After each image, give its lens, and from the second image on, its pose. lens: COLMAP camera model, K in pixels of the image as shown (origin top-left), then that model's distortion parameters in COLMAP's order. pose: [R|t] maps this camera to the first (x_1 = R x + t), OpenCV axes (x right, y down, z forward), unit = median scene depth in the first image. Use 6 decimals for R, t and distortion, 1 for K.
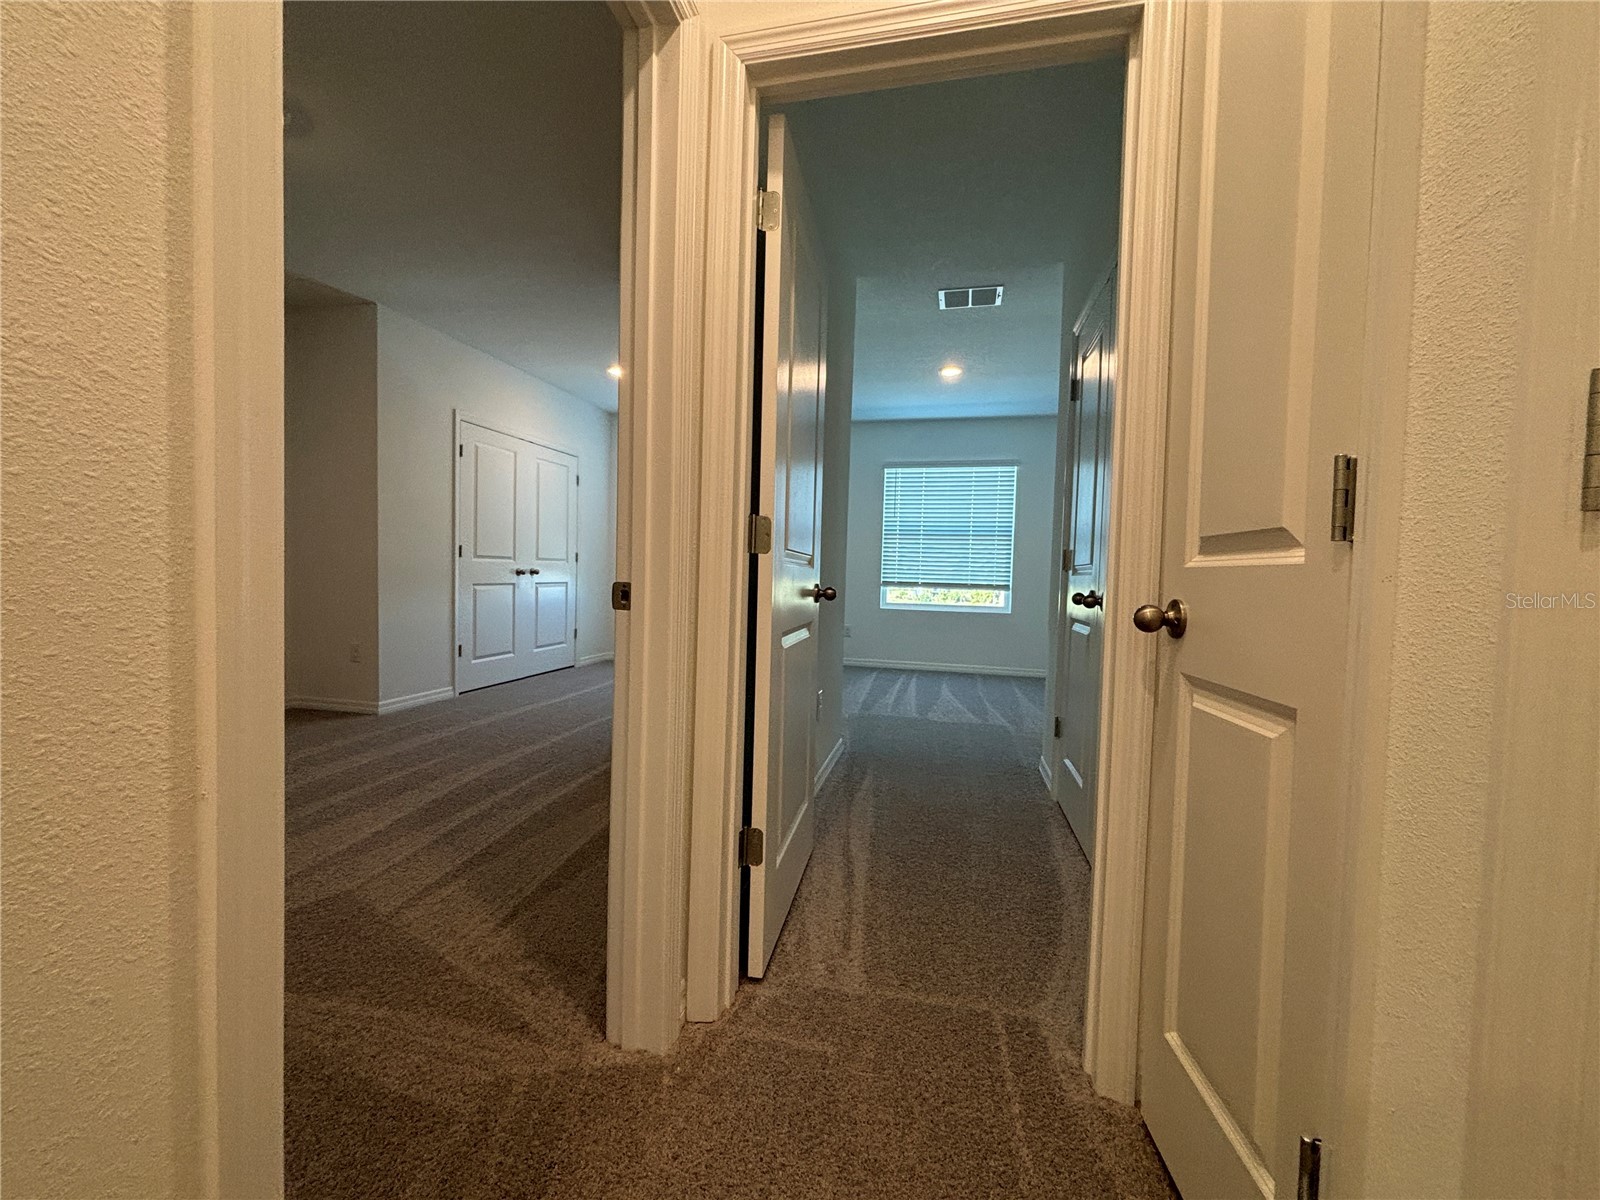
lens RADIAL K [[643.0, 0, 788.6], [0, 643.0, 599.8], [0, 0, 1]] dist [0.004289, -0.000700]
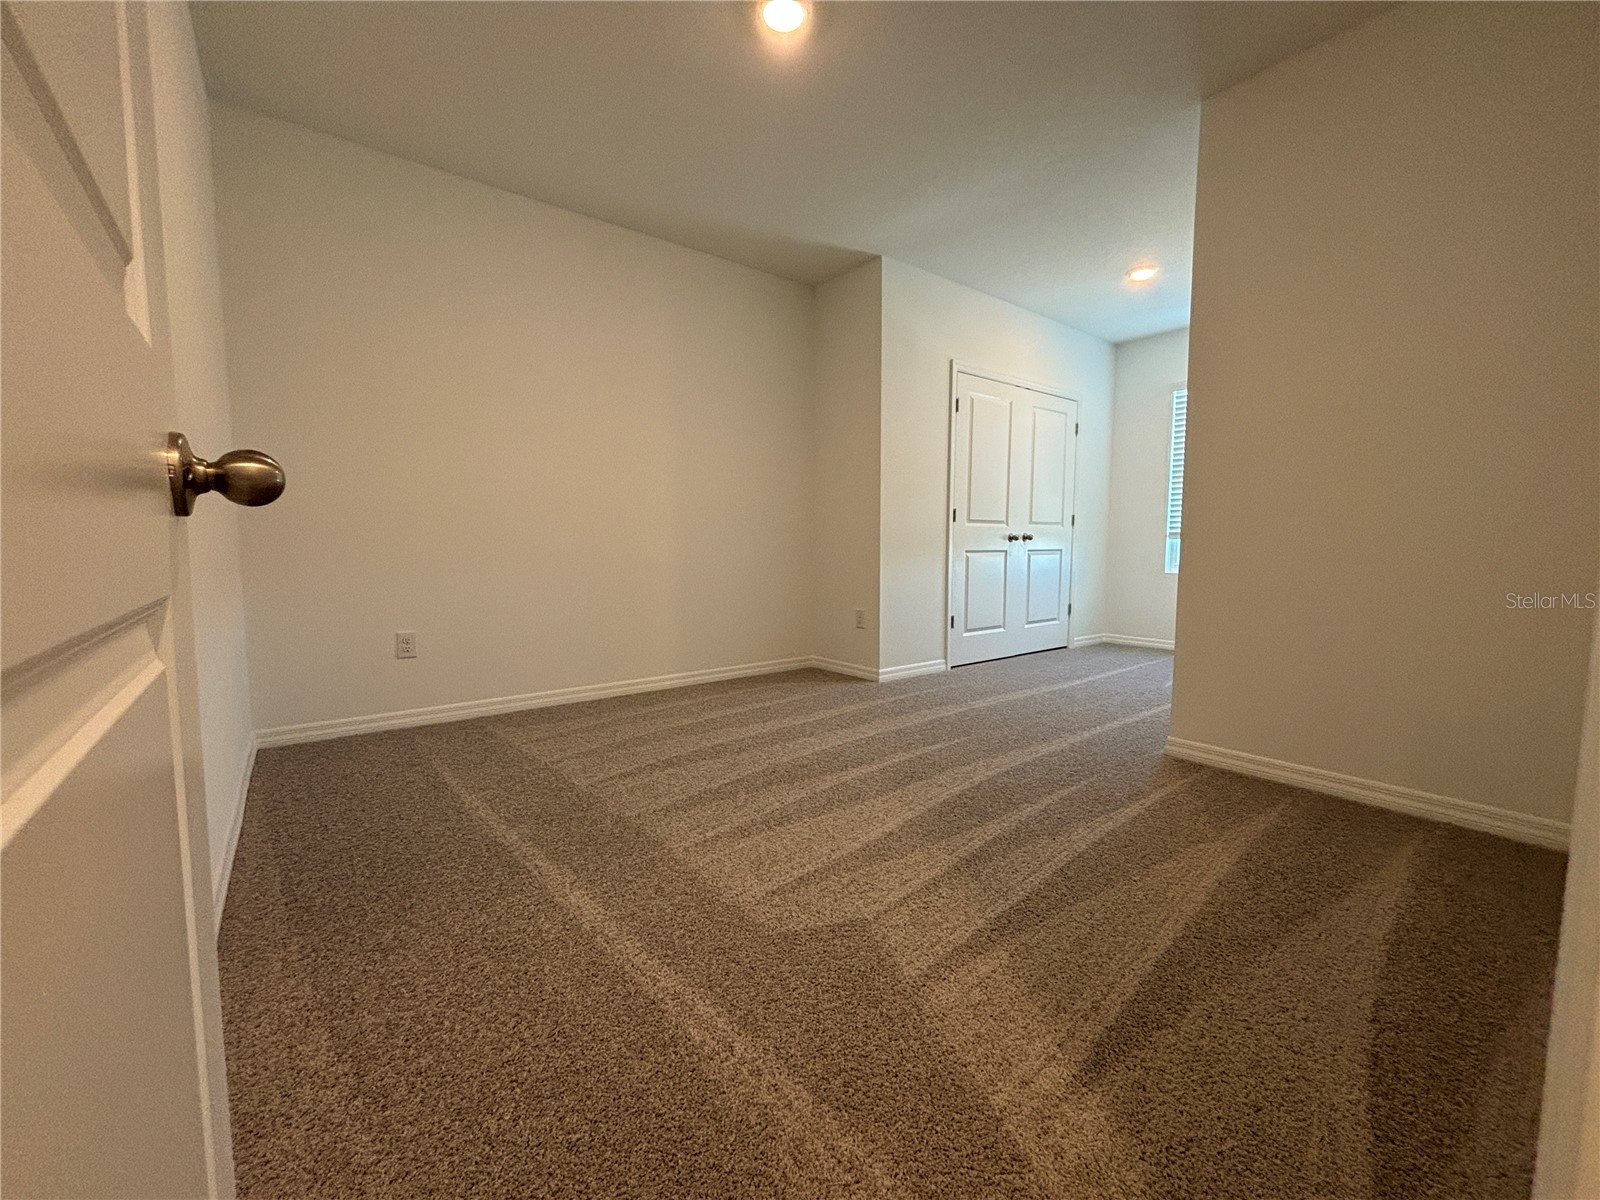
lens RADIAL K [[643.0, 0, 808.6], [0, 643.0, 595.7], [0, 0, 1]] dist [0.004289, -0.000700]
pose [[0.788403, 0.021140, -0.614796, -0.106497], [-0.003836, 0.999559, 0.029452, 0.014434], [0.615147, -0.020862, 0.788136, 0.141147]]
